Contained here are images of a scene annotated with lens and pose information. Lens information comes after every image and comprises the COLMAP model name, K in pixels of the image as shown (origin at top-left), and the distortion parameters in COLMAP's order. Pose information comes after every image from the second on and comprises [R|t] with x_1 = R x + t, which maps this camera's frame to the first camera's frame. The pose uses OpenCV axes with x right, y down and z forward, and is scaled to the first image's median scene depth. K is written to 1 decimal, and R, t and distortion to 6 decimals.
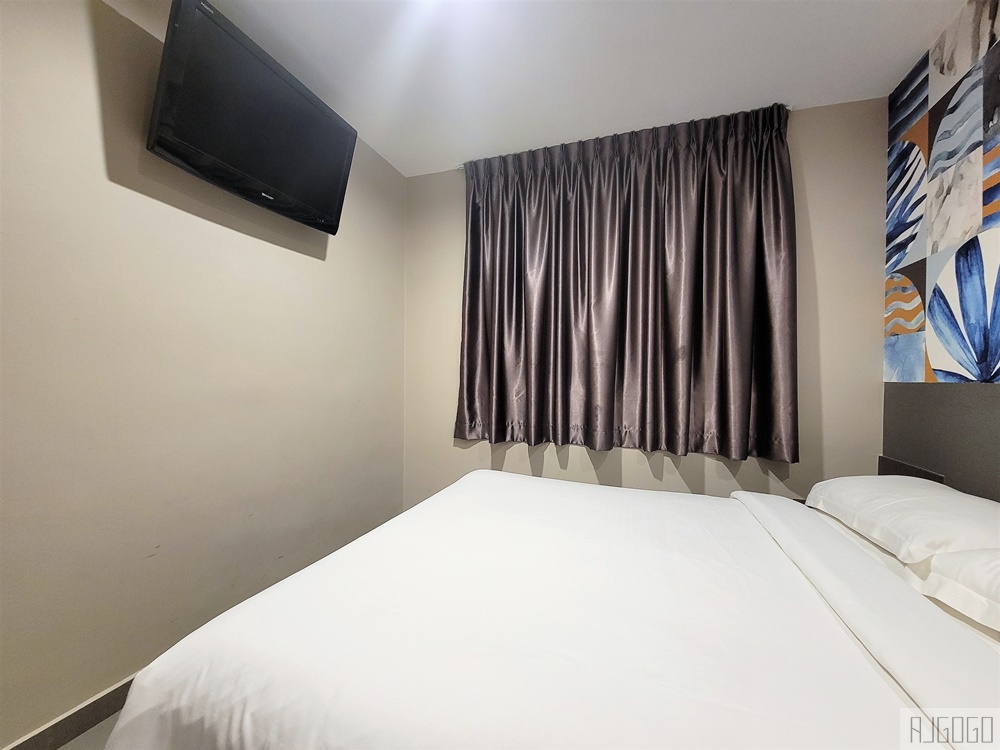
lens RADIAL K [[397.0, 0, 503.1], [0, 397.0, 381.0], [0, 0, 1]] dist [0.001576, -0.002660]
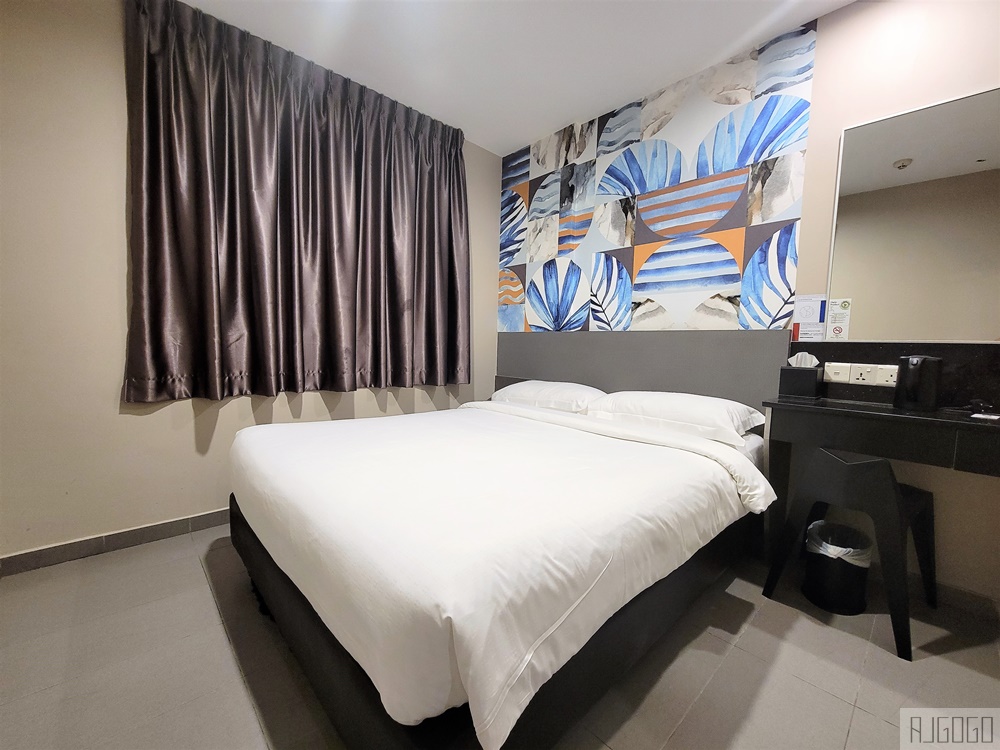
lens RADIAL K [[397.0, 0, 493.5], [0, 397.0, 378.5], [0, 0, 1]] dist [0.001576, -0.002660]
pose [[0.490642, -0.074537, 0.868167, -0.675902], [-0.012656, 0.995620, 0.092632, 0.053333], [-0.871269, -0.056437, 0.487550, 0.215637]]
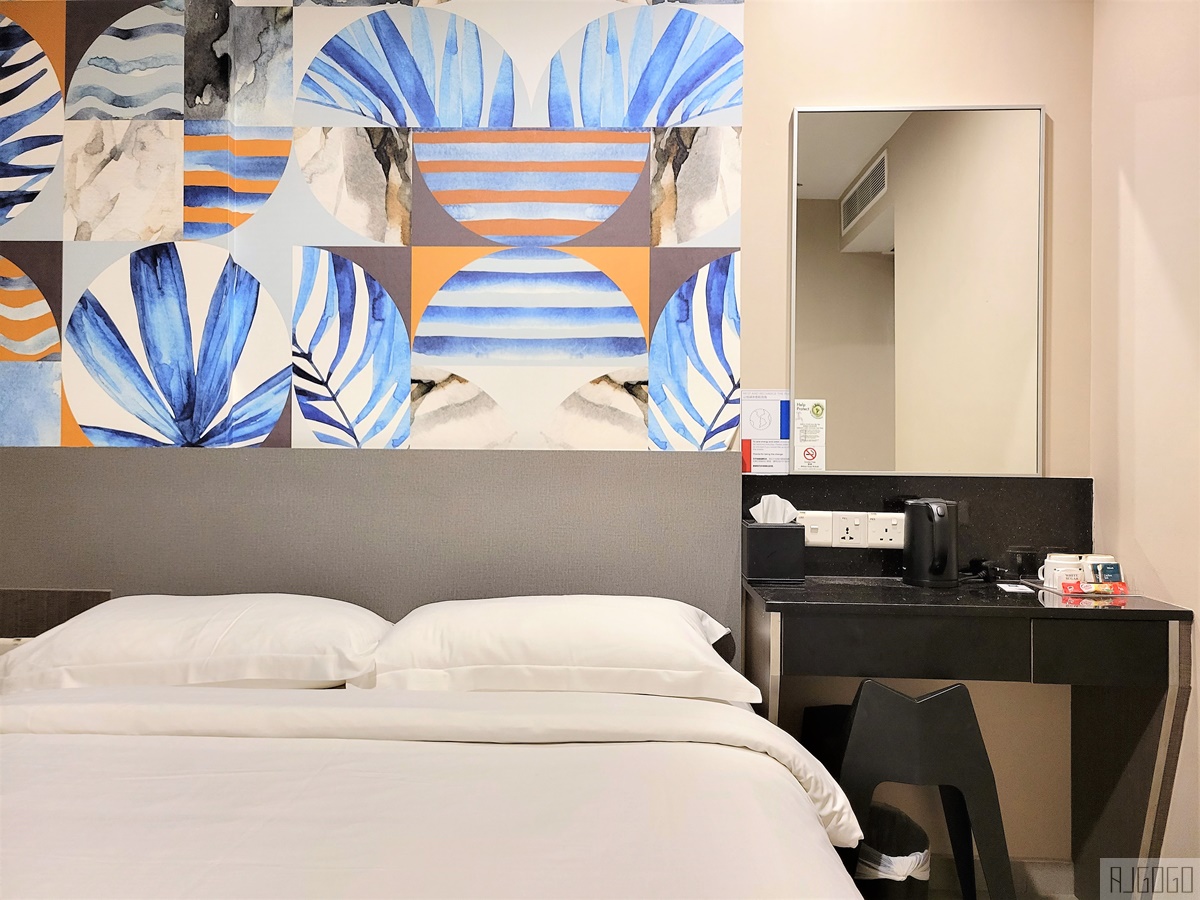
lens RADIAL K [[876.6, 0, 561.1], [0, 876.6, 451.2], [0, 0, 1]] dist [0.032664, -0.015838]
pose [[-0.271588, -0.008526, 0.962376, -0.471785], [-0.002744, 0.999964, 0.008084, -0.003196], [-0.962410, -0.000445, -0.271601, 0.664466]]
